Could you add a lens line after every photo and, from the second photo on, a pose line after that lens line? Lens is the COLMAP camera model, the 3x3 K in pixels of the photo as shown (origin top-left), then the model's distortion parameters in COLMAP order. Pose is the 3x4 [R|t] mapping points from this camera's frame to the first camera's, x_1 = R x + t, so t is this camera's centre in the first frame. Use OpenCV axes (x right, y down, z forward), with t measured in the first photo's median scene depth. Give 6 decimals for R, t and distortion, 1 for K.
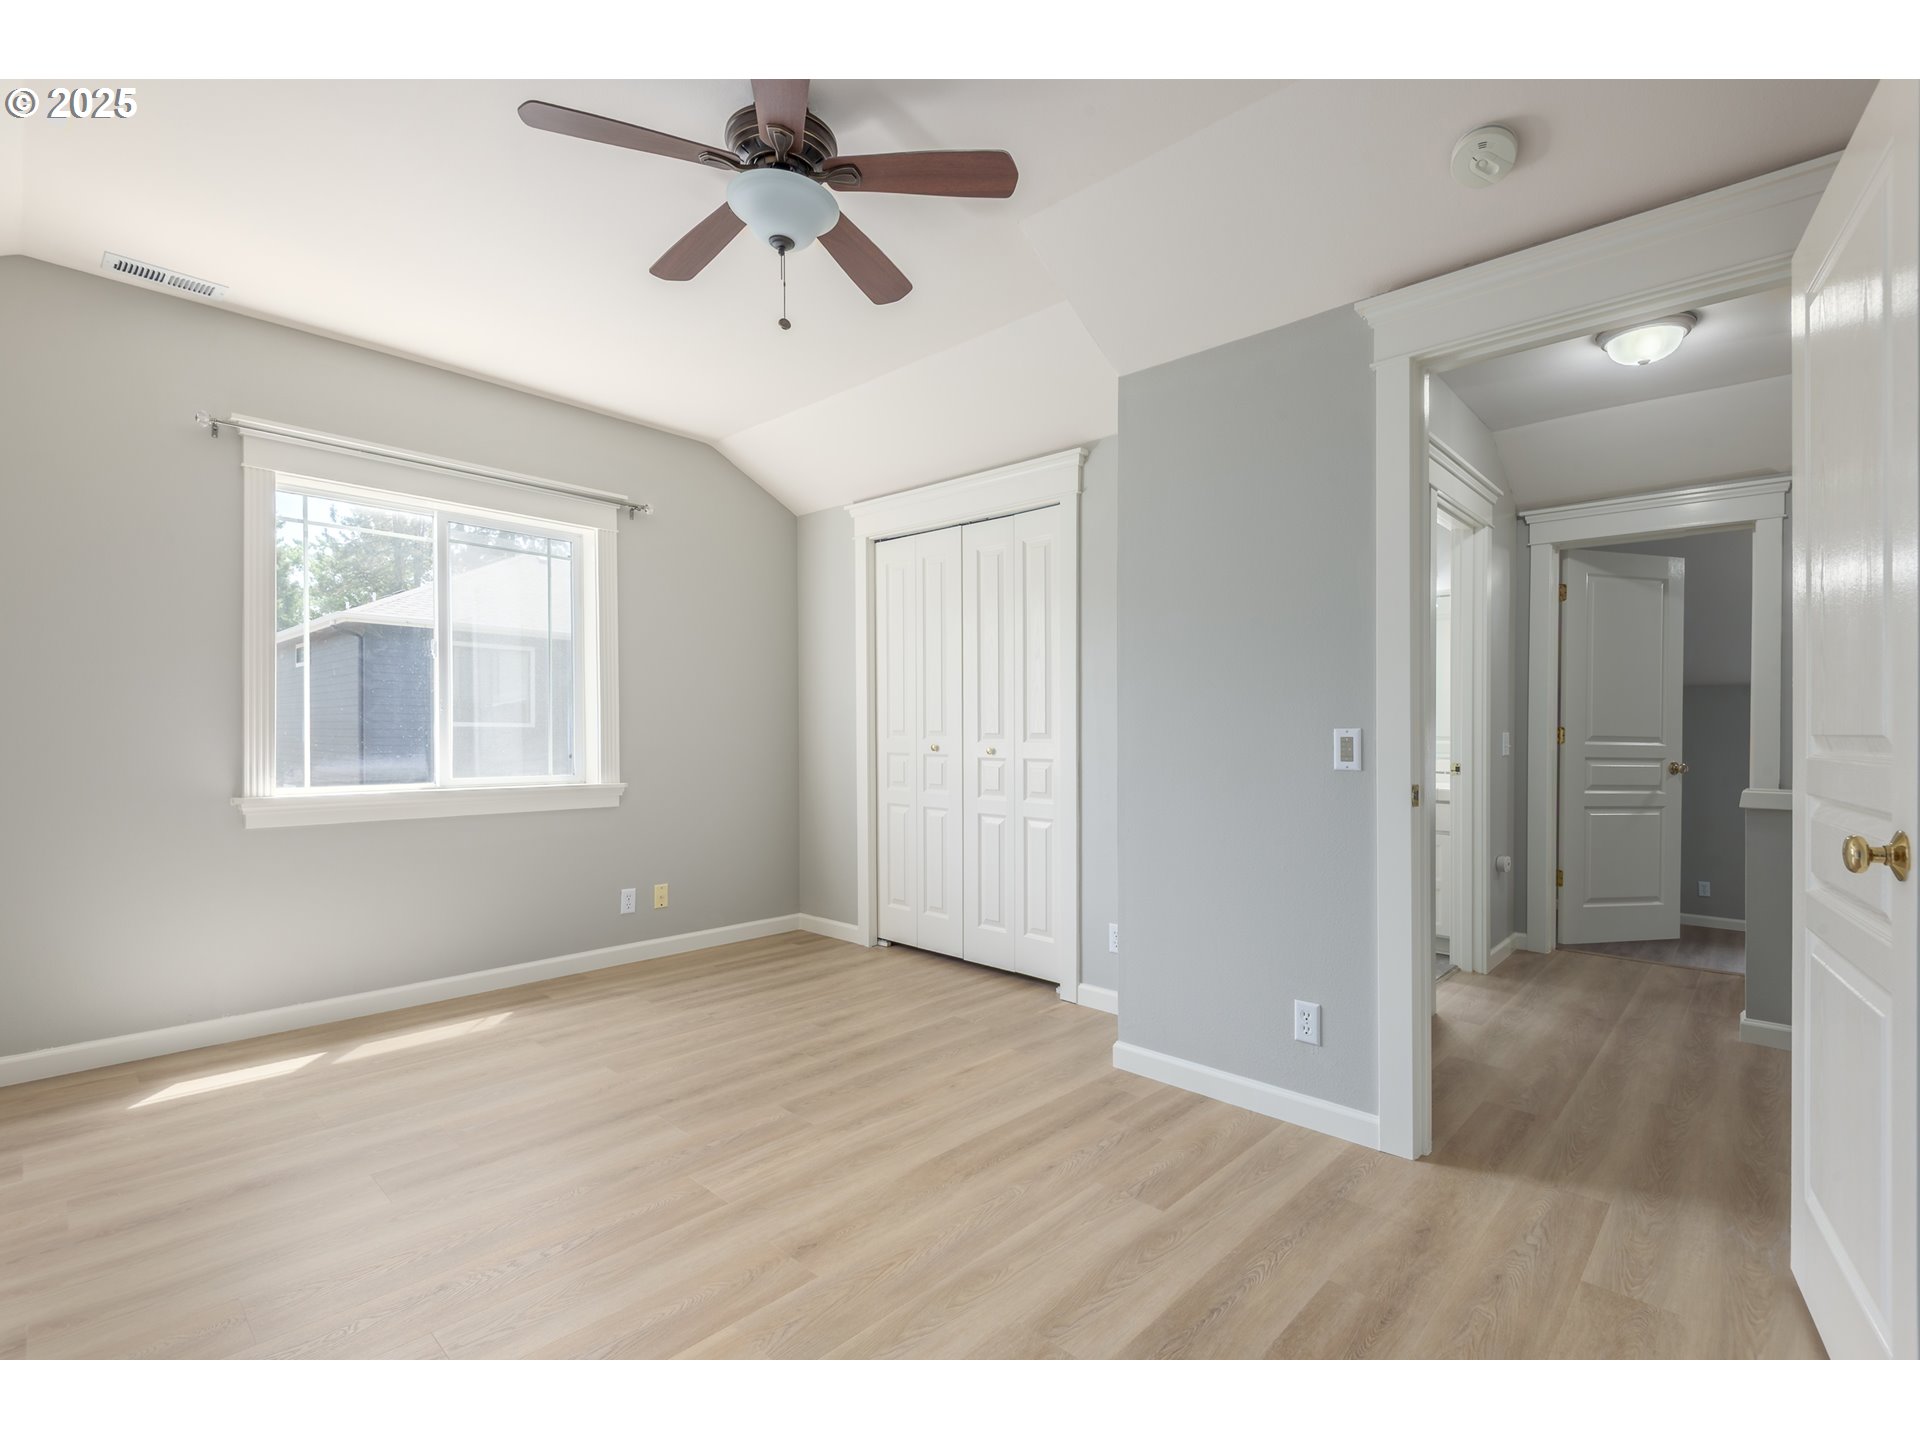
lens RADIAL K [[878.9, 0, 960.3], [0, 878.9, 740.0], [0, 0, 1]] dist [0.005649, -0.001380]
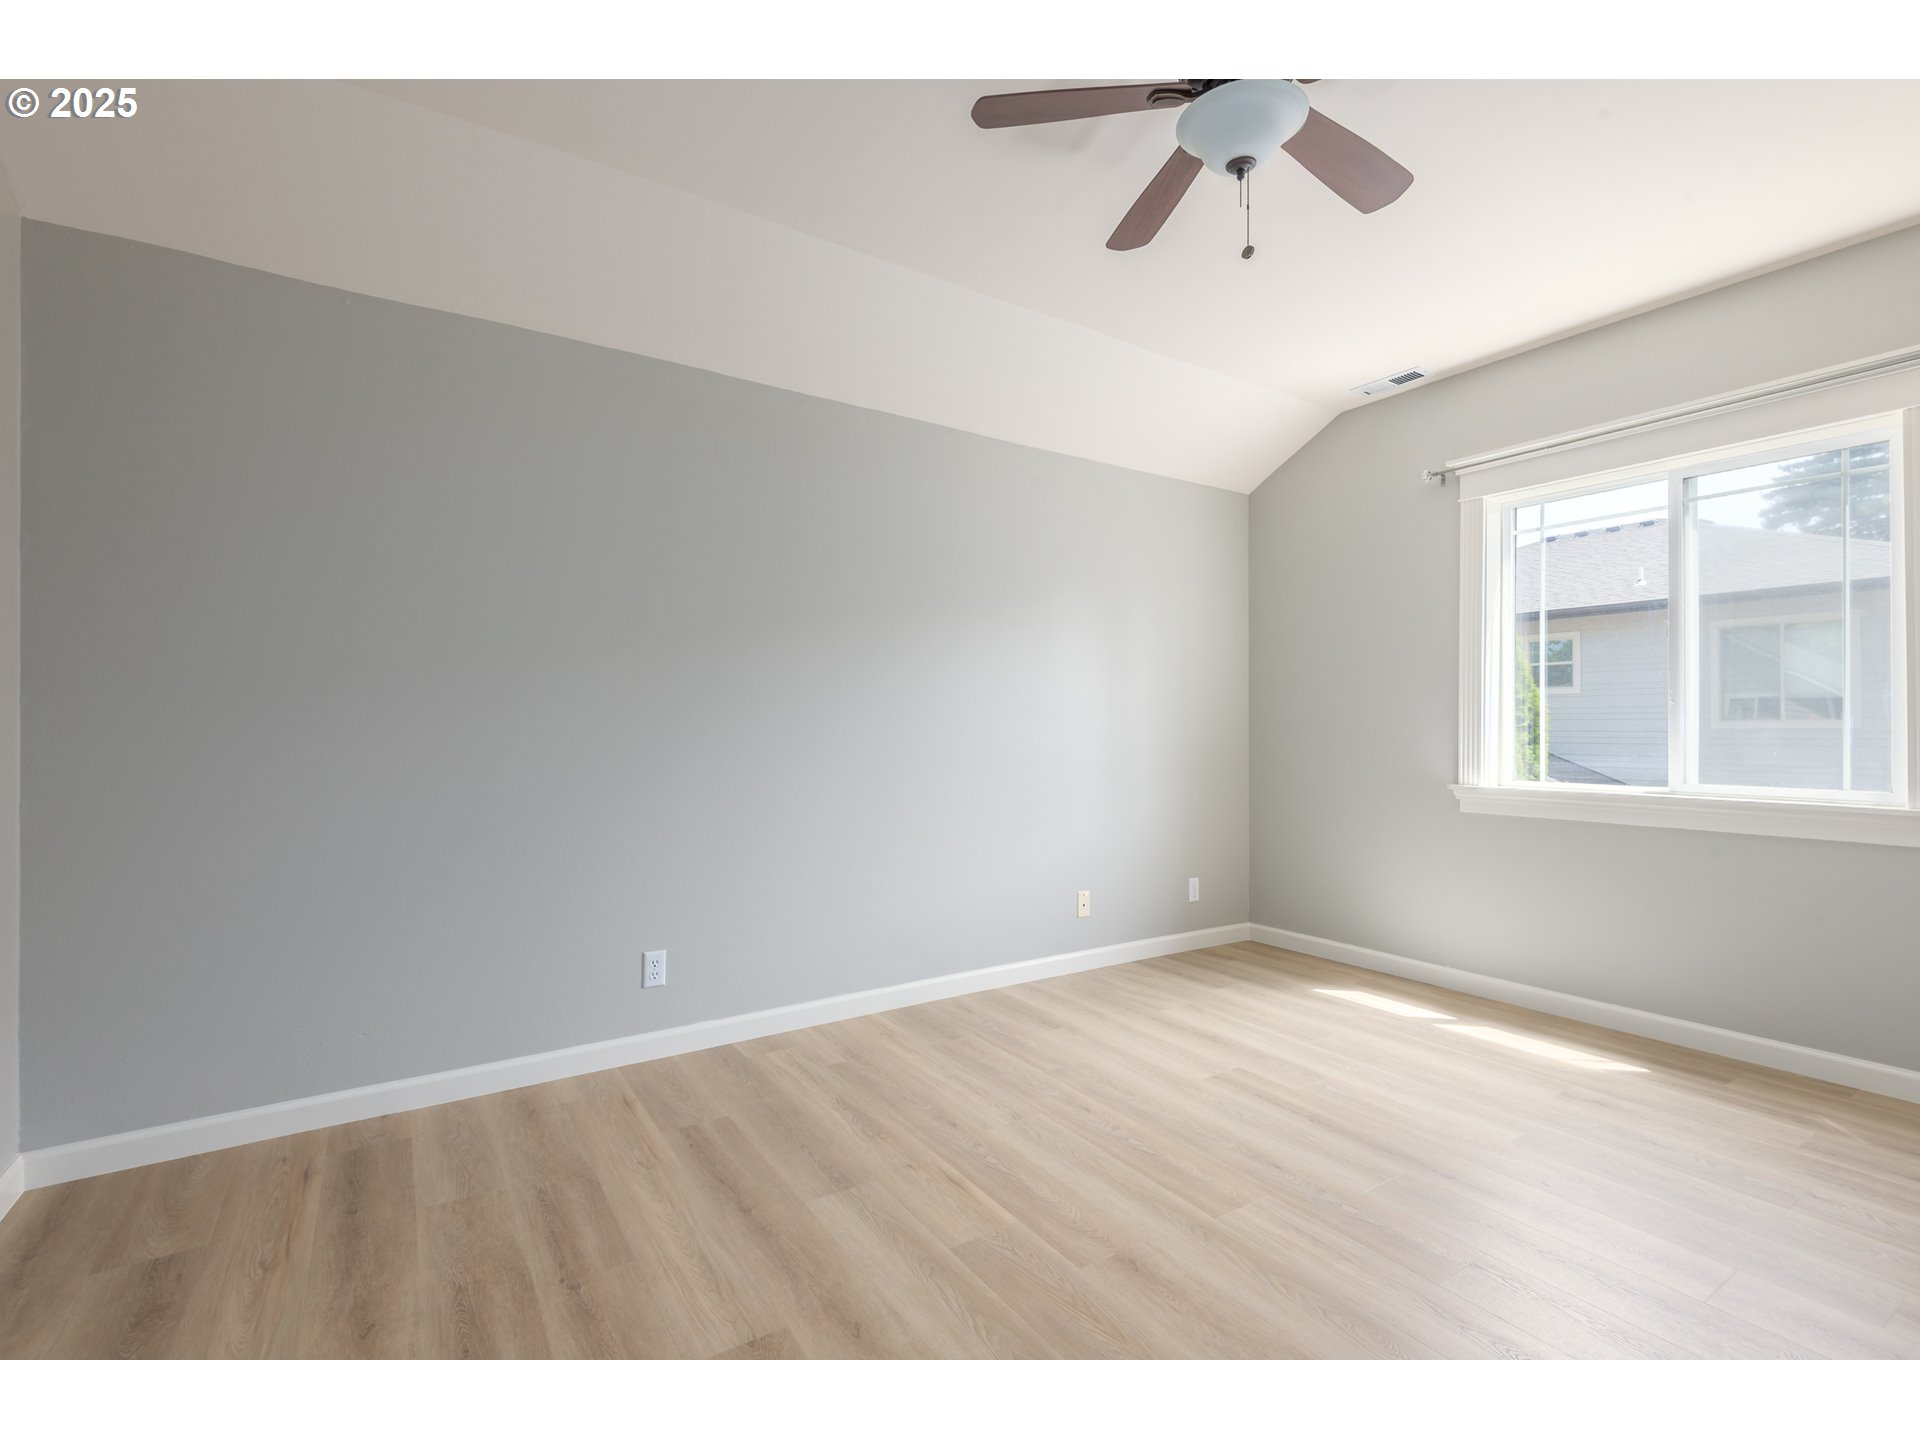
lens RADIAL K [[878.9, 0, 947.1], [0, 878.9, 725.6], [0, 0, 1]] dist [0.005649, -0.001380]
pose [[-0.235073, -0.003556, -0.971971, 0.476151], [-0.009149, 0.999957, -0.001446, -0.004608], [0.971935, 0.008553, -0.235095, 0.602384]]
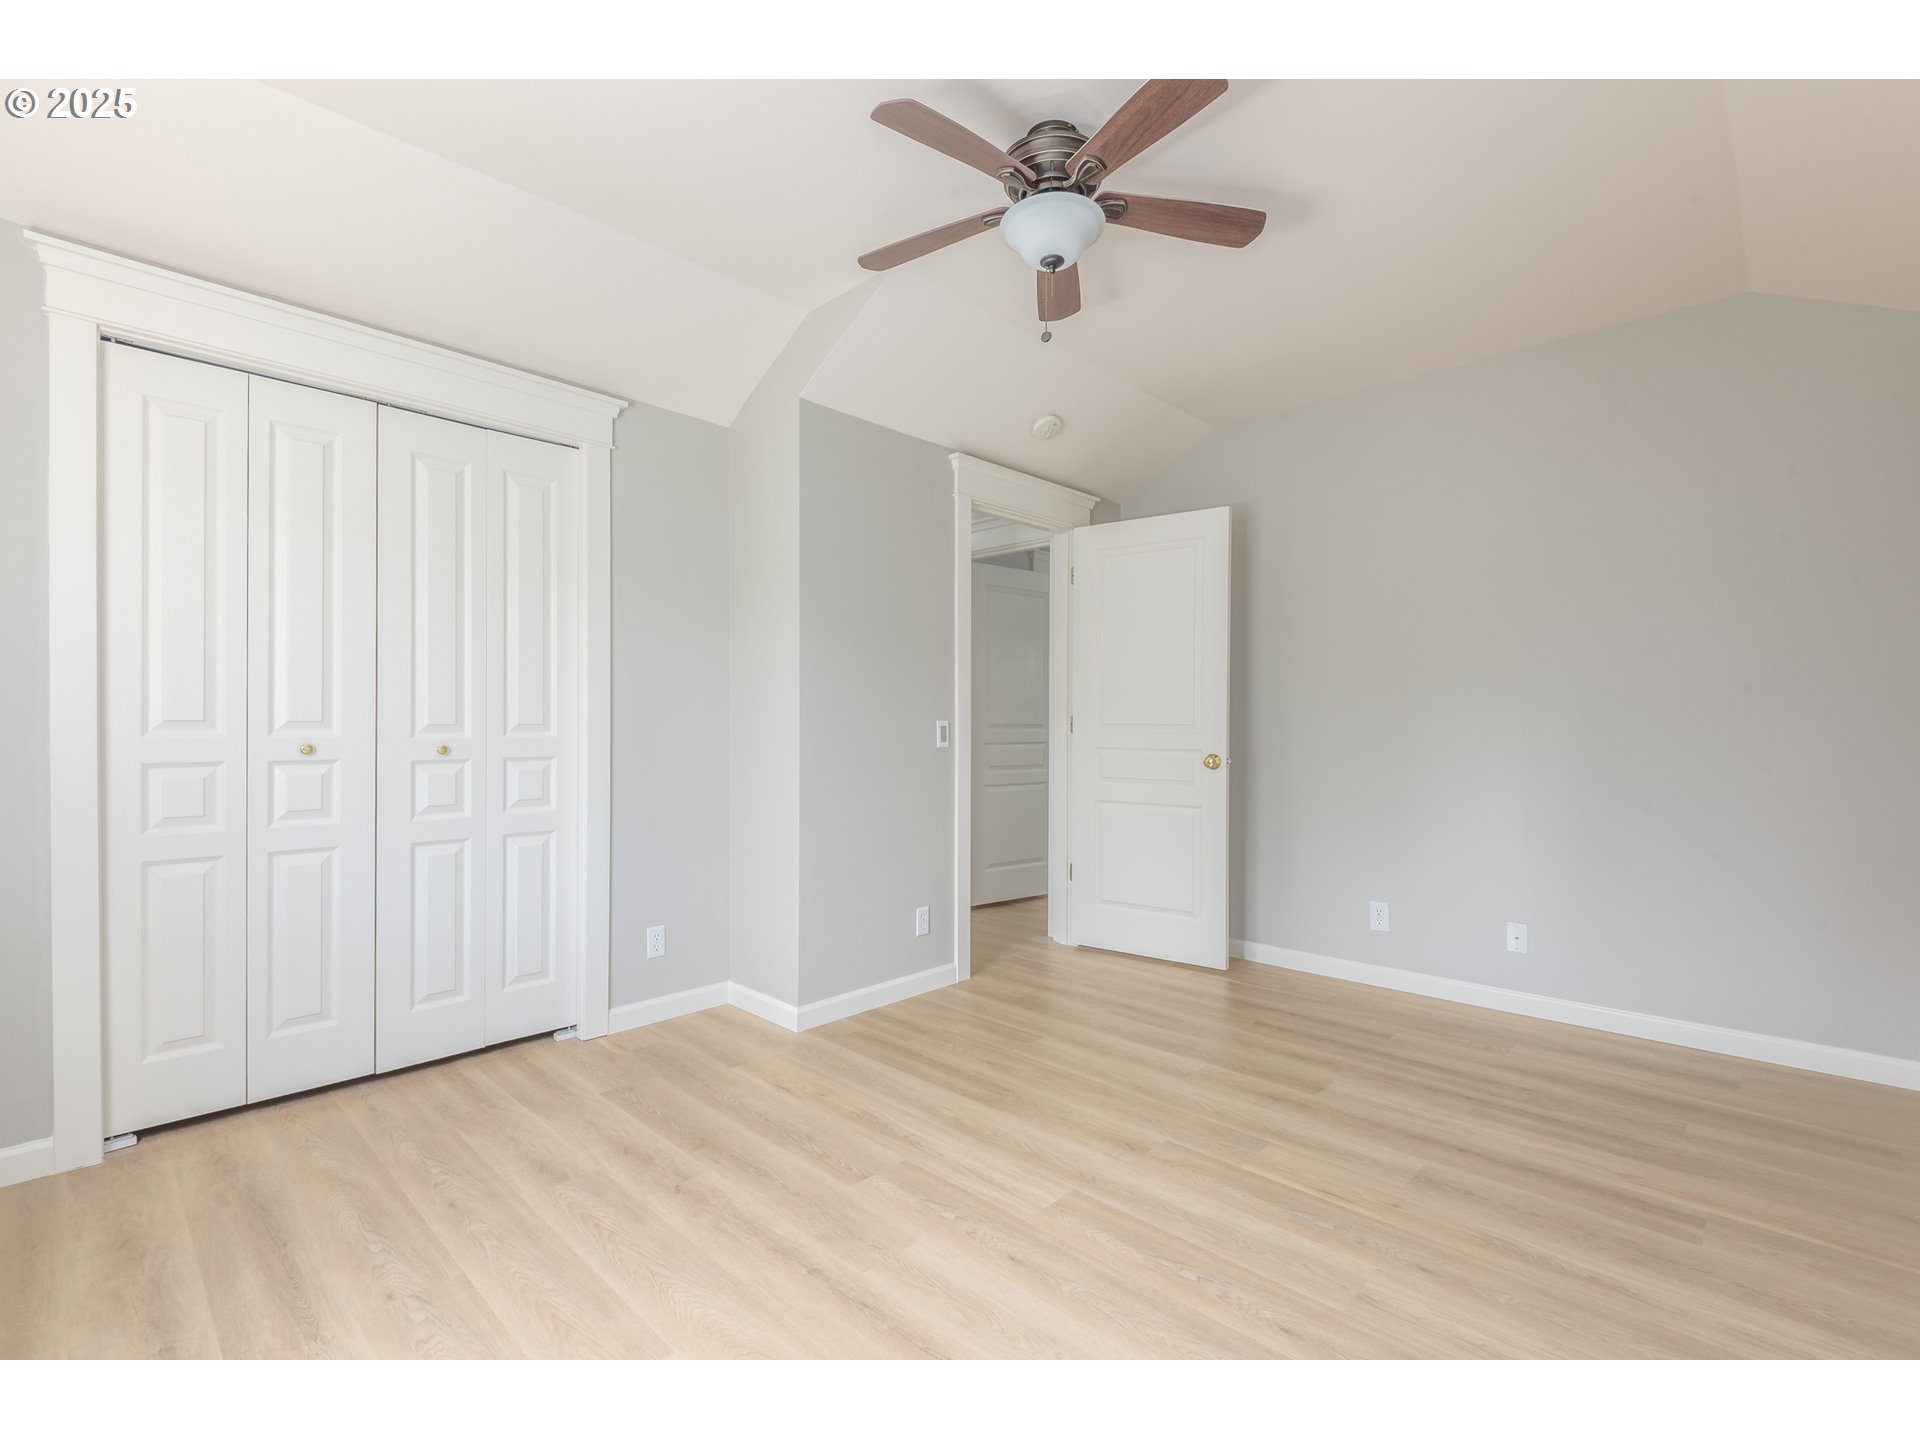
lens RADIAL K [[878.9, 0, 954.7], [0, 878.9, 712.5], [0, 0, 1]] dist [0.005649, -0.001380]
pose [[0.007002, 0.004360, 0.999966, -0.828252], [0.003161, 0.999985, -0.004382, -0.014975], [-0.999970, 0.003192, 0.006988, 0.727296]]
